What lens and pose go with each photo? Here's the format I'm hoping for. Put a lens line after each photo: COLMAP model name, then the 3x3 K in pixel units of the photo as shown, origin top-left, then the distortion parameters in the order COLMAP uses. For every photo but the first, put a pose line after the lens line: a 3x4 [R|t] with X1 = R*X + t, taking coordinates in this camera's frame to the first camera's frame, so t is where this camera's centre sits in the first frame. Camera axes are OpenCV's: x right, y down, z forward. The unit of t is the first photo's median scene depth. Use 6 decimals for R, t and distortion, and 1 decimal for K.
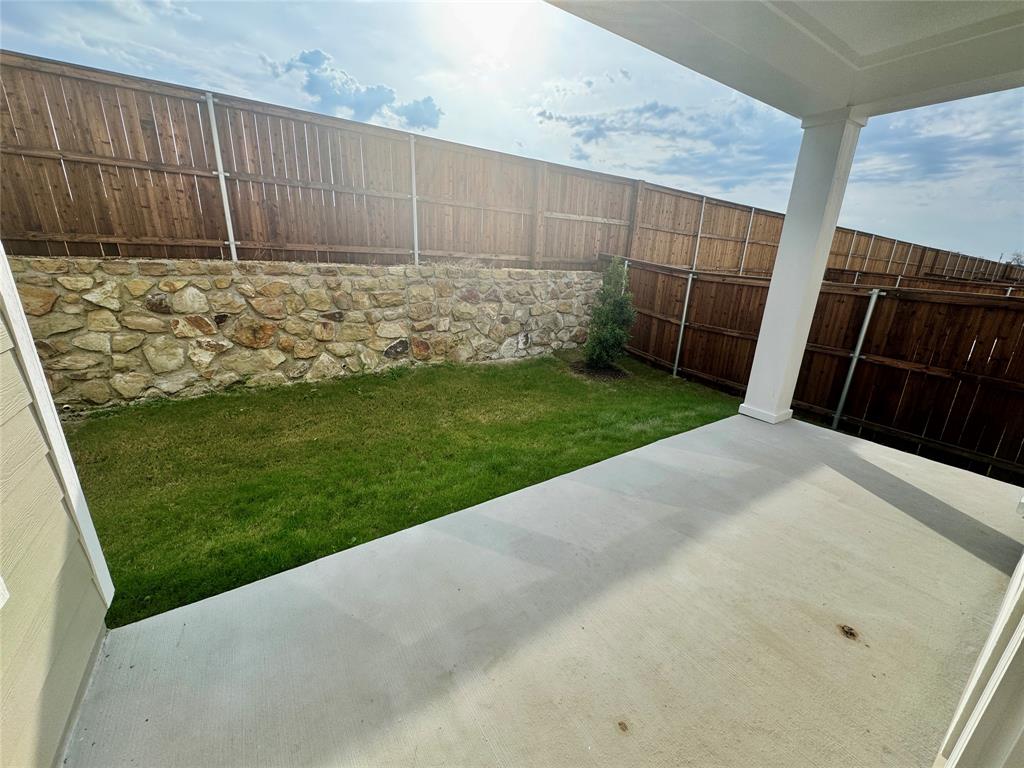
lens RADIAL K [[406.5, 0, 512.0], [0, 406.5, 384.0], [0, 0, 1]] dist [-0.003585, 0.000578]
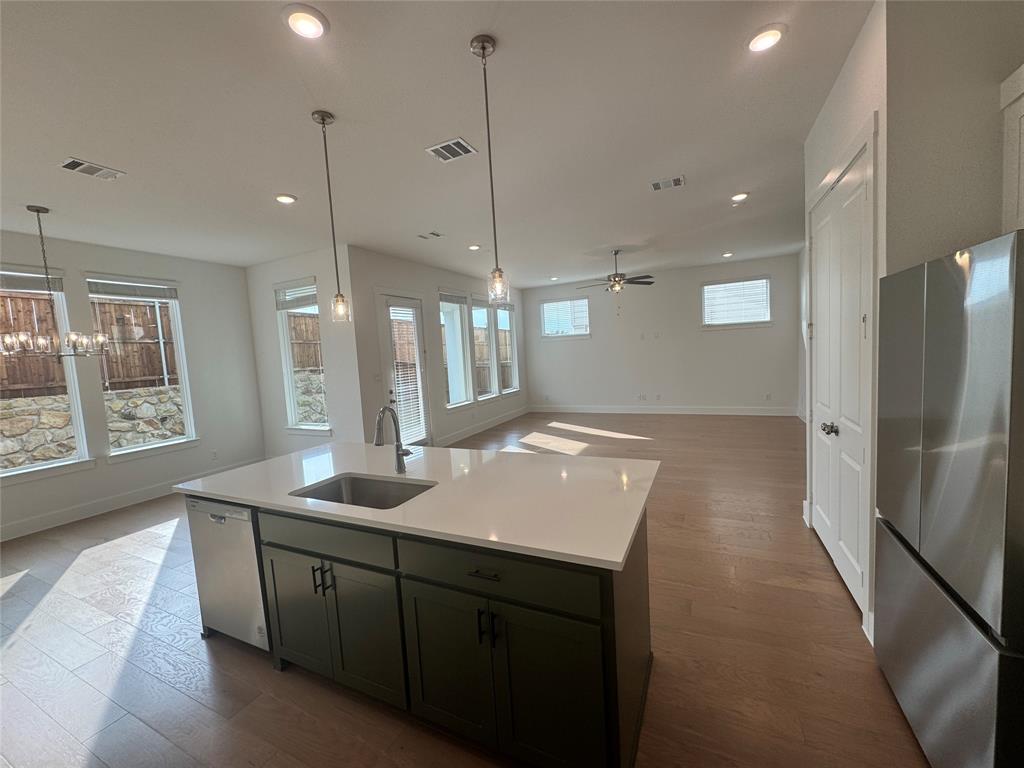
lens RADIAL K [[406.5, 0, 512.0], [0, 406.5, 384.0], [0, 0, 1]] dist [-0.003585, 0.000578]
pose [[0.855561, -0.127928, 0.501647, -0.310633], [0.240400, 0.956354, -0.166118, 0.349673], [-0.458501, 0.262720, 0.848973, -1.219955]]
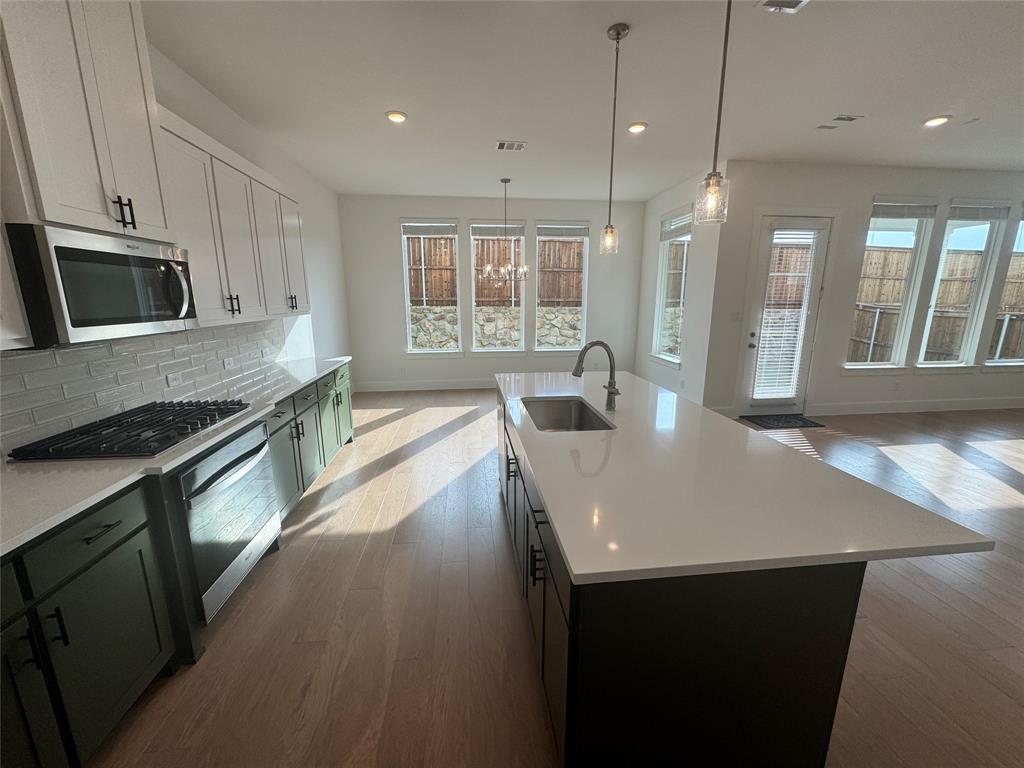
lens RADIAL K [[406.5, 0, 512.0], [0, 406.5, 384.0], [0, 0, 1]] dist [-0.003585, 0.000578]
pose [[0.889551, 0.060880, -0.452762, -0.084666], [-0.107554, 0.991131, -0.078042, 0.358036], [0.443995, 0.118119, 0.888210, -1.205165]]
